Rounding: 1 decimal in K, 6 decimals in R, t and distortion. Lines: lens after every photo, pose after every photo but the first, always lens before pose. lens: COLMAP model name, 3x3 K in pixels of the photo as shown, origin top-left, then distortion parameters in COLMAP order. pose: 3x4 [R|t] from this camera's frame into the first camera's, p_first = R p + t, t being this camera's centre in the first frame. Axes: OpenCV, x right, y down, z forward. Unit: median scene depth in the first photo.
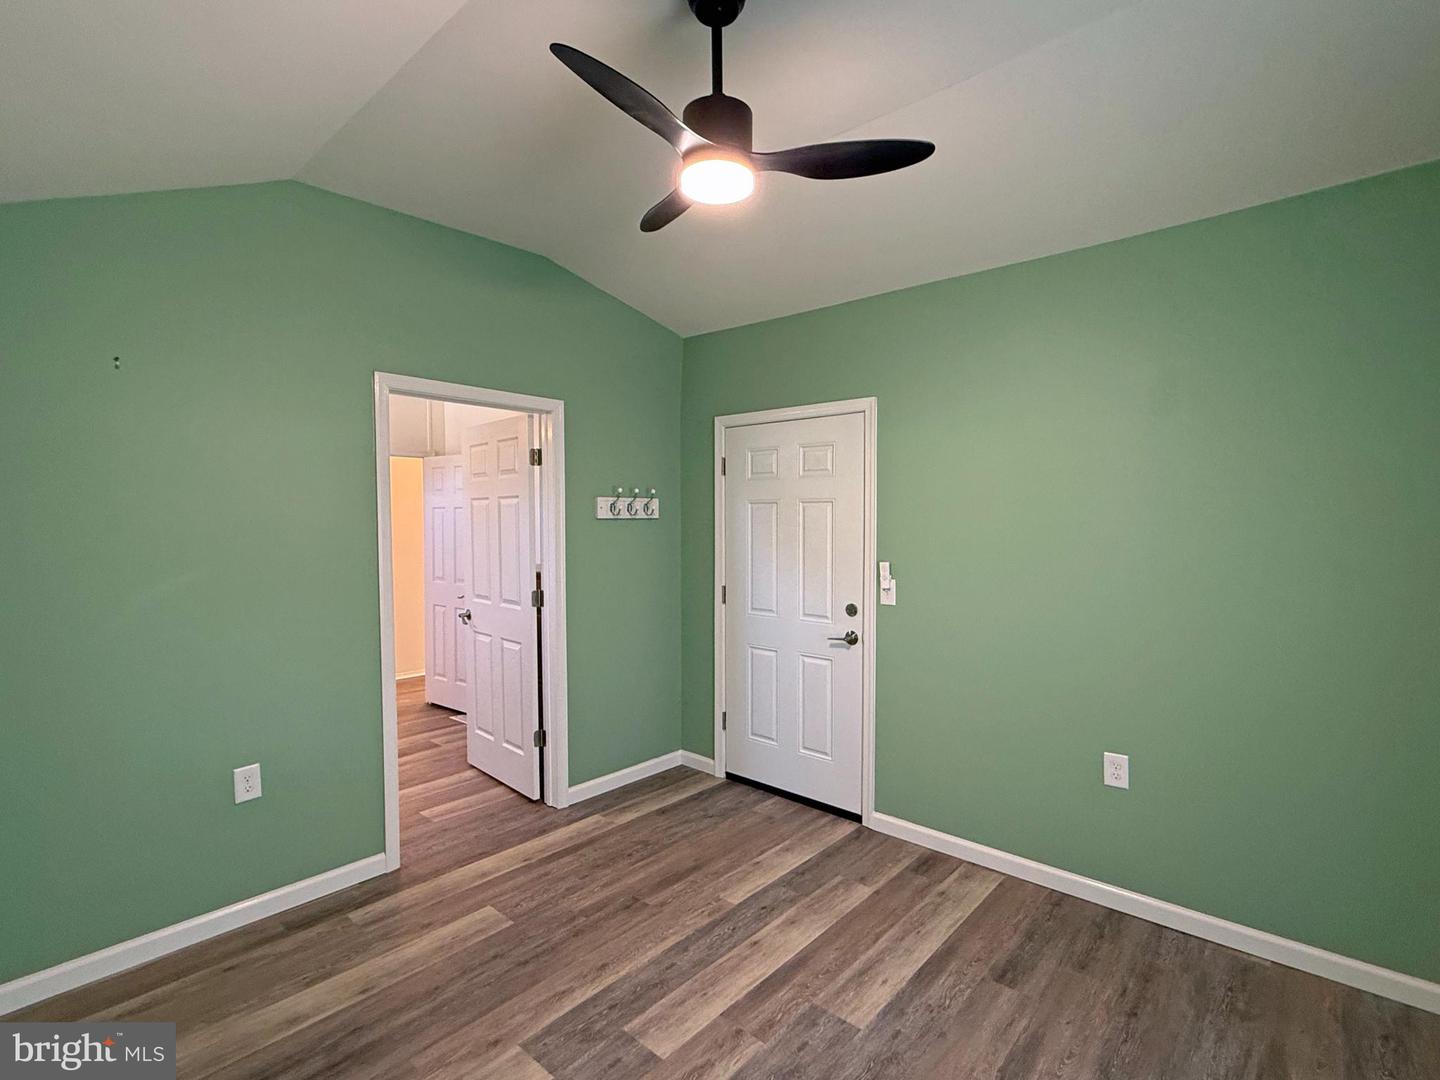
lens RADIAL K [[692.7, 0, 715.0], [0, 692.7, 540.9], [0, 0, 1]] dist [-0.002976, -0.000010]
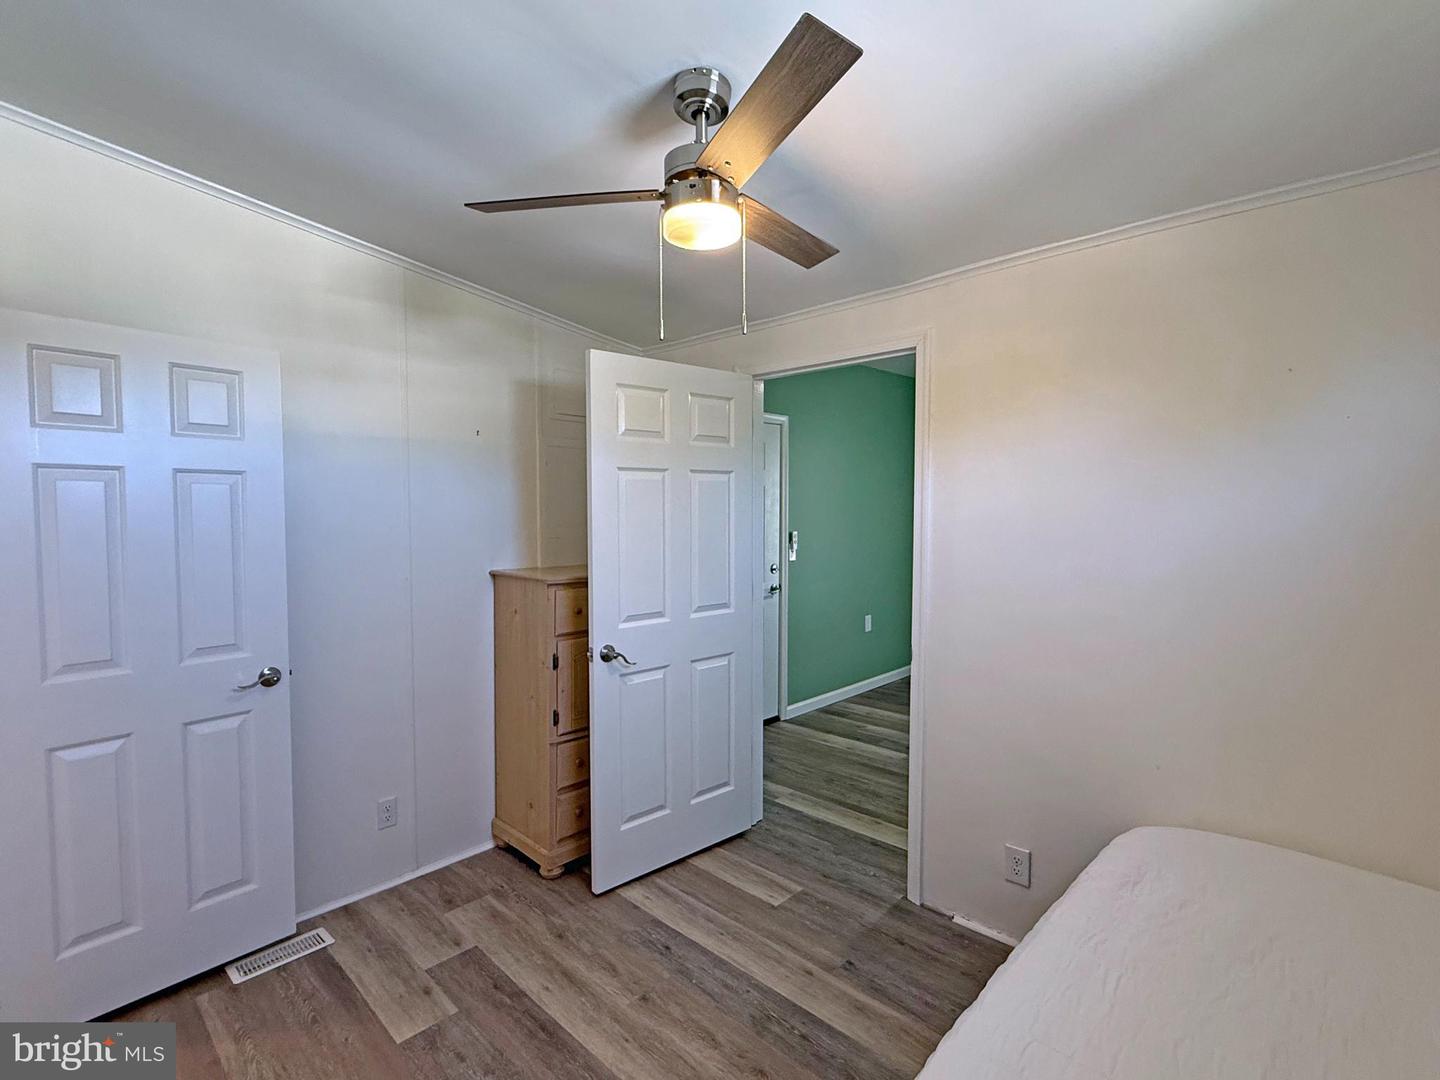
lens RADIAL K [[692.7, 0, 721.9], [0, 692.7, 540.7], [0, 0, 1]] dist [-0.002976, -0.000010]
pose [[0.037786, -0.049827, 0.998043, -1.189592], [0.034213, 0.998235, 0.048541, -0.026668], [-0.998700, 0.032312, 0.039424, 1.067778]]
